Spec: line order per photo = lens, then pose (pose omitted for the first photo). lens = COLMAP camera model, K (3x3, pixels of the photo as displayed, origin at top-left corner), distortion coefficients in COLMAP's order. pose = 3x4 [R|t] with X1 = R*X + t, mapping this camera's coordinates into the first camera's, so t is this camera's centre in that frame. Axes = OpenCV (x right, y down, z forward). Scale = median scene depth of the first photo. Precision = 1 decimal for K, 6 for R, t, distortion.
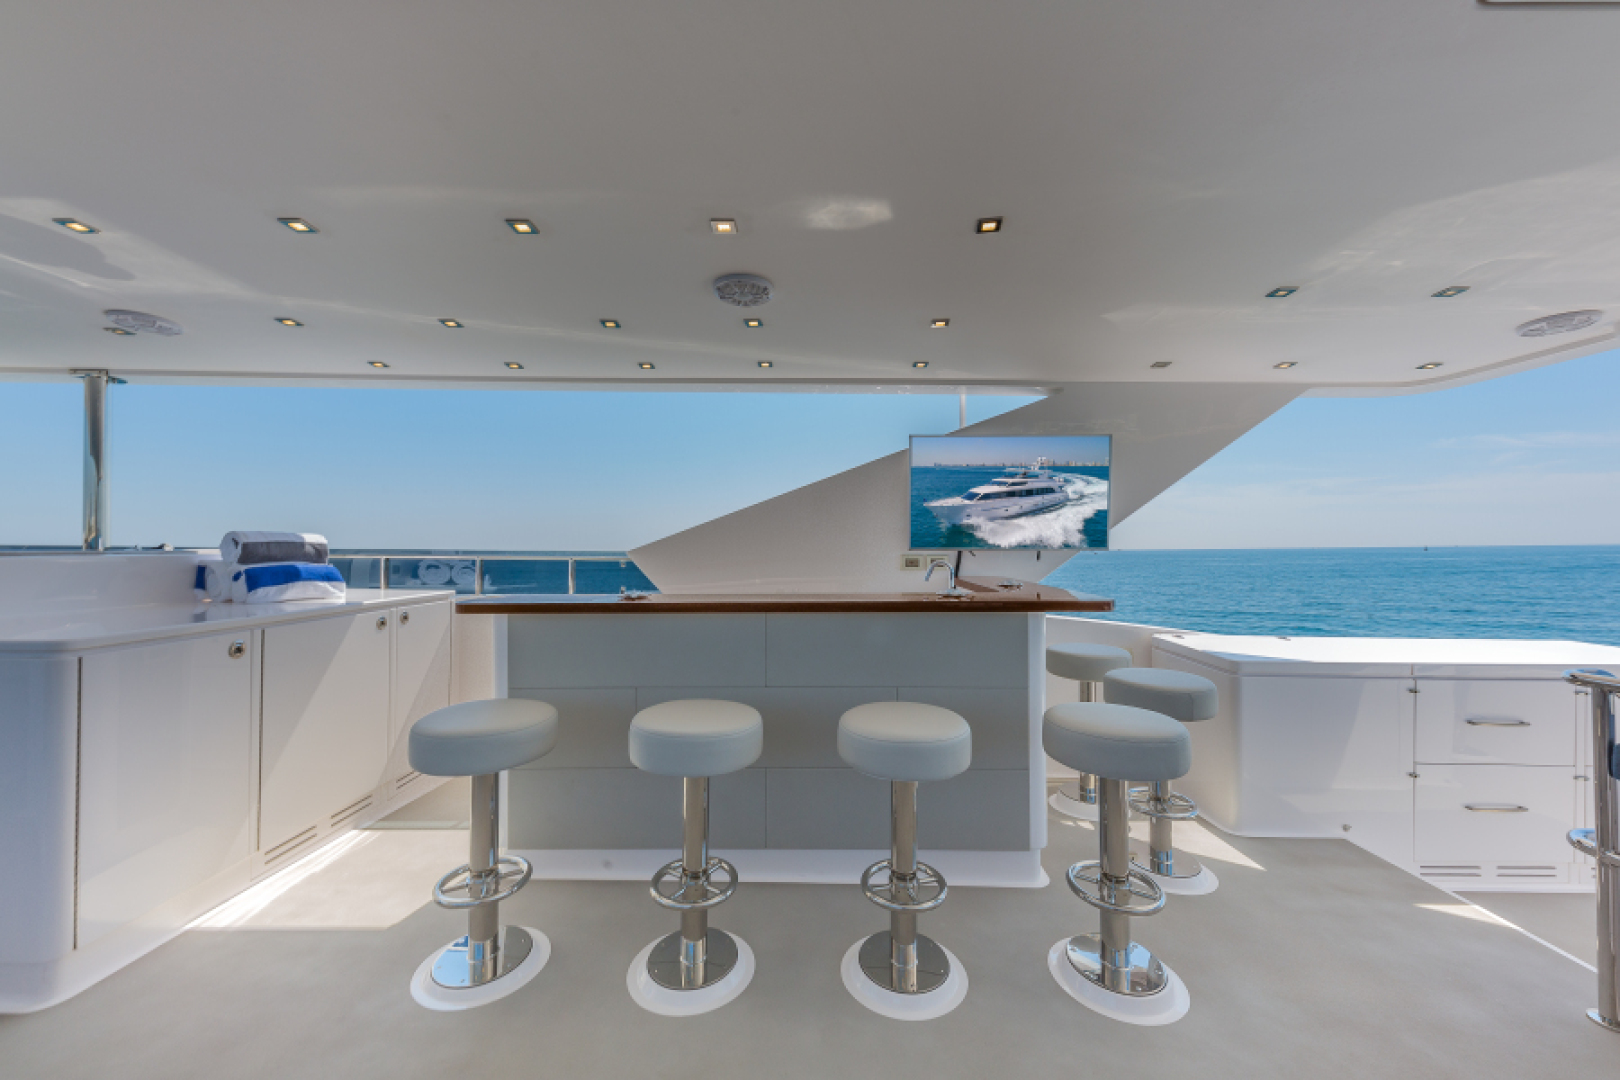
lens RADIAL K [[506.2, 0, 817.2], [0, 506.2, 540.6], [0, 0, 1]] dist [-0.000857, 0.000081]
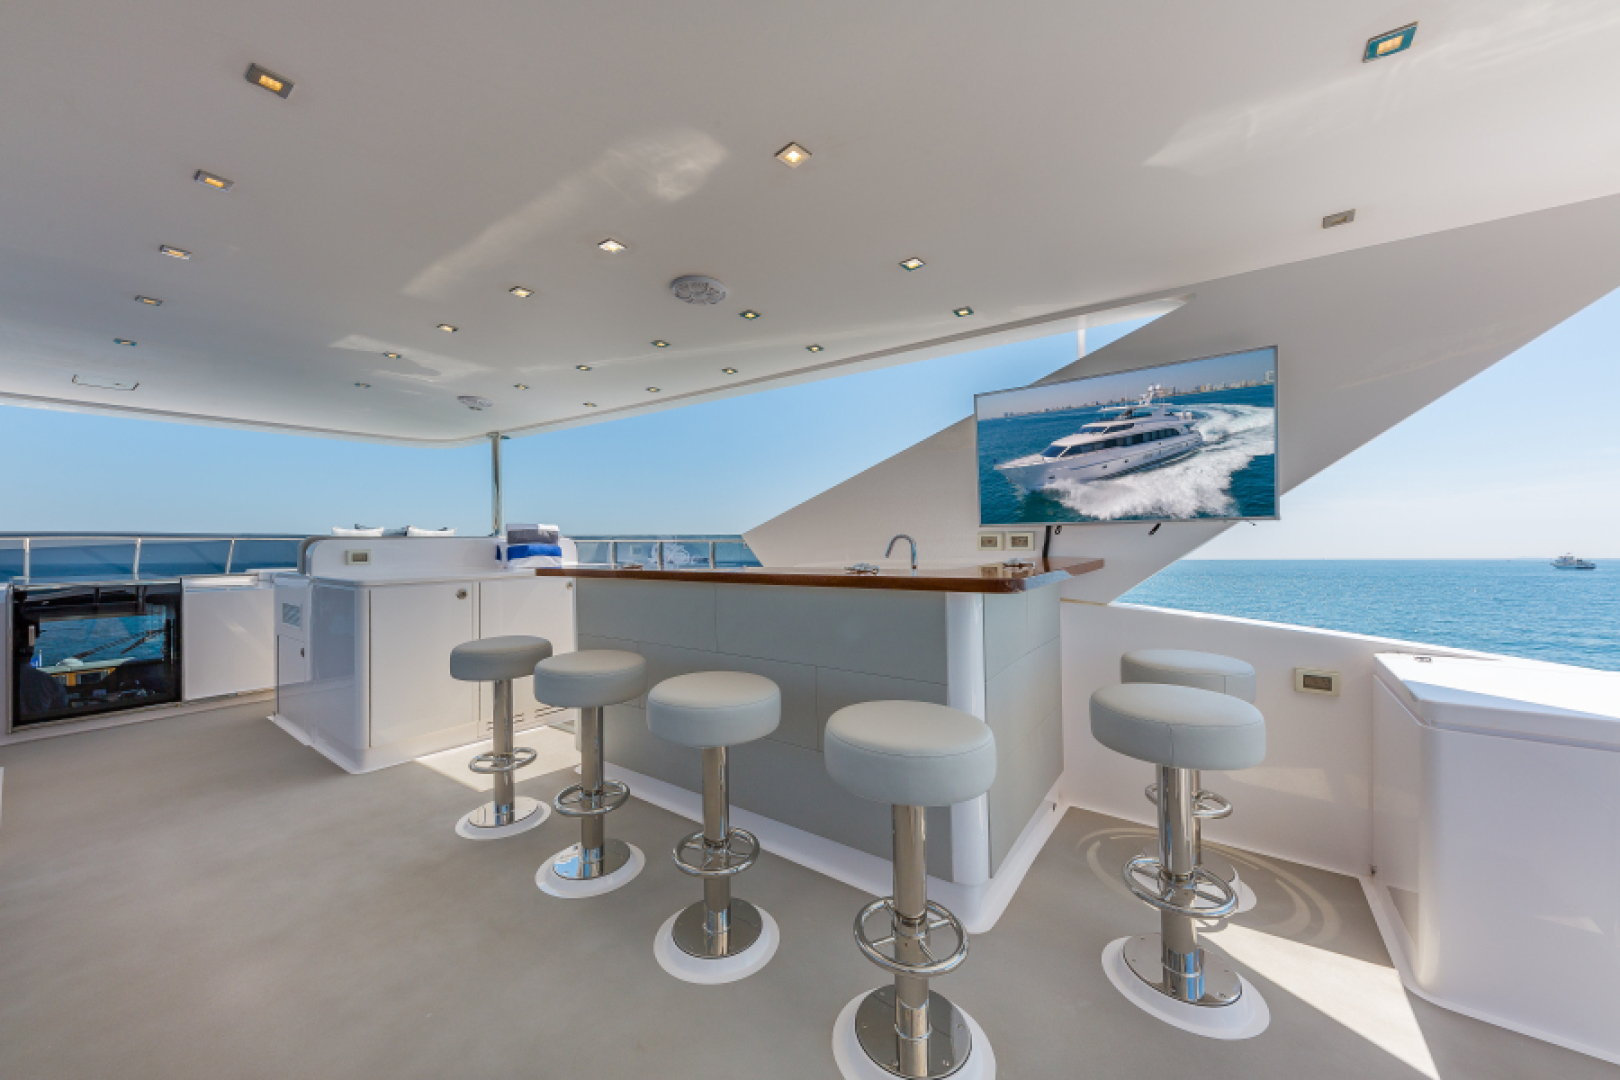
lens RADIAL K [[648.0, 0, 811.0], [0, 648.0, 540.5], [0, 0, 1]] dist [-0.000497, 0.000149]
pose [[0.809653, -0.007484, -0.586861, 0.574143], [0.018884, 0.999733, 0.013303, 0.023366], [0.586605, -0.021853, 0.809578, 0.020311]]
